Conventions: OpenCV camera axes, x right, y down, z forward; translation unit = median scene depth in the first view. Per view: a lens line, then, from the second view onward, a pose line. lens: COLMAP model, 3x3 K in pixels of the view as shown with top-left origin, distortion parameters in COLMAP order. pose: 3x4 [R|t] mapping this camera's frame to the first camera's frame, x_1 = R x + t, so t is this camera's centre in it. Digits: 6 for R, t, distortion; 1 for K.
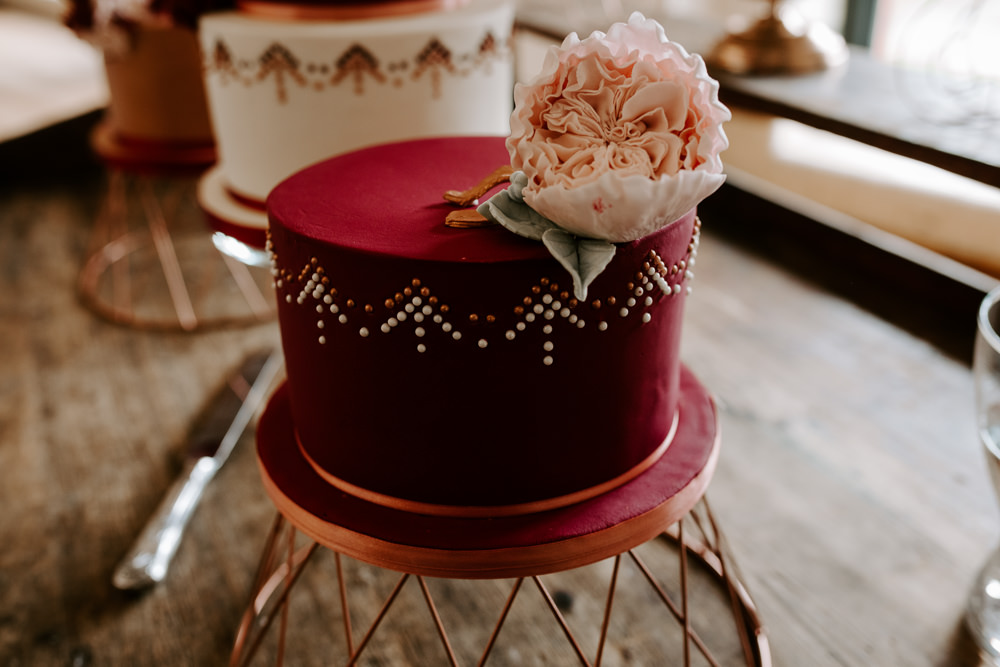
lens RADIAL K [[1012.8, 0, 500.0], [0, 1012.8, 333.5], [0, 0, 1]] dist [-0.053806, 0.003839]
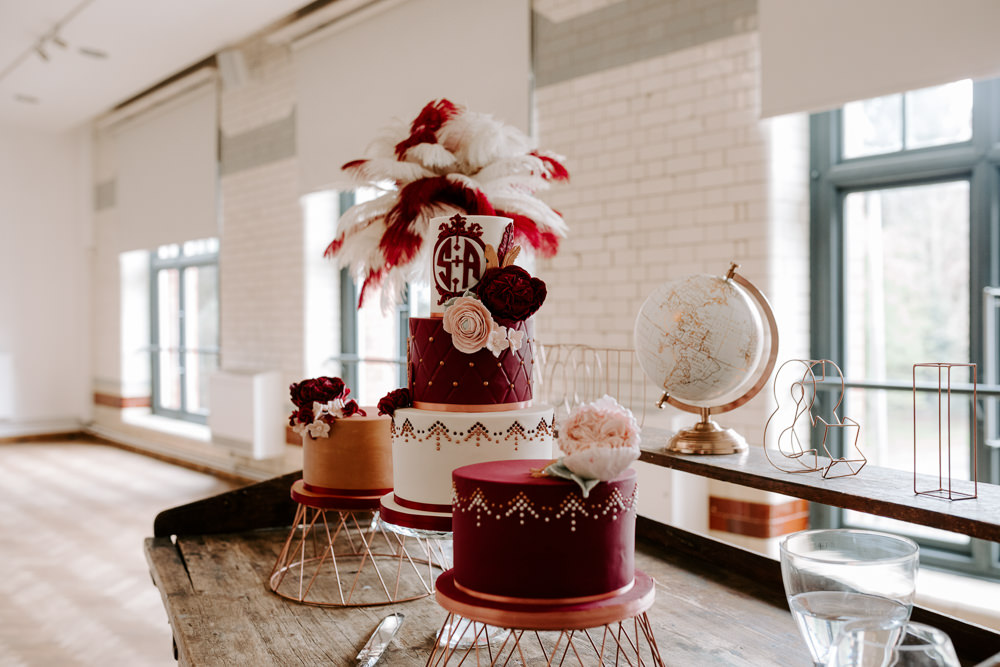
lens RADIAL K [[1012.8, 0, 500.0], [0, 1012.8, 333.5], [0, 0, 1]] dist [-0.053806, 0.003839]
pose [[0.999443, 0.015569, -0.029530, -0.066875], [-0.026564, 0.906653, -0.421041, 0.648370], [0.020218, 0.421591, 0.906561, -1.459980]]
